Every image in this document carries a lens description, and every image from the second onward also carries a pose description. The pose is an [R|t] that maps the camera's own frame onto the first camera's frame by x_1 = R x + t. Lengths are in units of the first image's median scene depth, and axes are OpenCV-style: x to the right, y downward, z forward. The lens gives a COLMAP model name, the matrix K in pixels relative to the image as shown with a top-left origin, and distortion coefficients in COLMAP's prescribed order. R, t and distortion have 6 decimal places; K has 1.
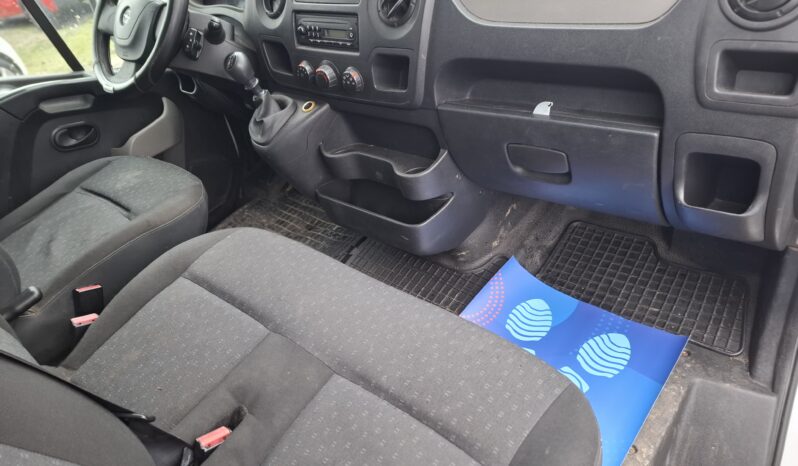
lens RADIAL K [[550.5, 0, 399.0], [0, 550.5, 233.0], [0, 0, 1]] dist [0.152088, -0.233555]
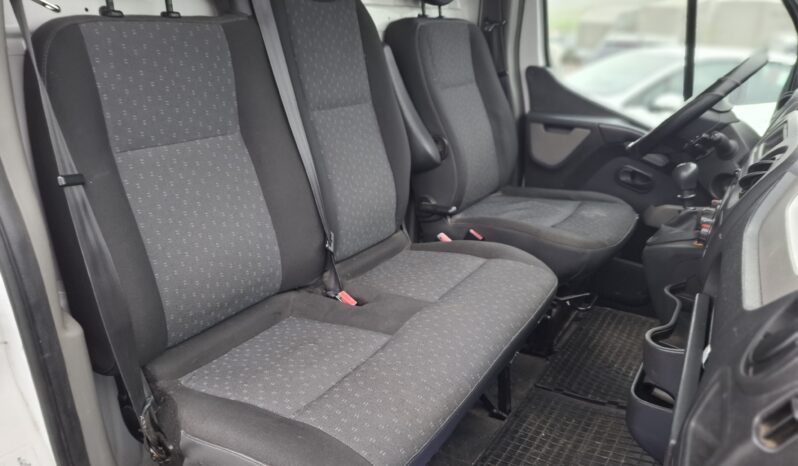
lens RADIAL K [[562.7, 0, 399.0], [0, 562.7, 233.0], [0, 0, 1]] dist [0.087148, -0.123141]
pose [[0.126451, 0.533418, -0.836346, 0.571658], [-0.643095, 0.686018, 0.340306, -0.244902], [0.755274, 0.494818, 0.429786, 0.222413]]
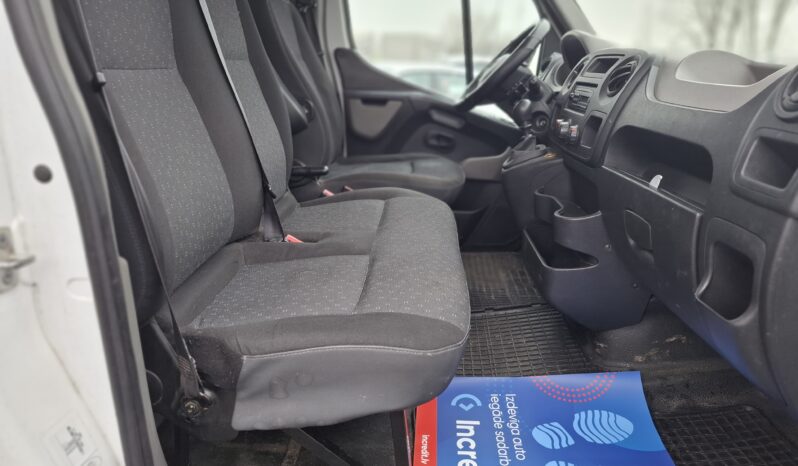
lens RADIAL K [[562.7, 0, 399.0], [0, 562.7, 233.0], [0, 0, 1]] dist [0.087148, -0.123141]
pose [[0.592541, 0.437929, -0.676102, 0.567205], [-0.603804, 0.797028, -0.012923, 0.123111], [0.533213, 0.415890, 0.736695, -0.004021]]
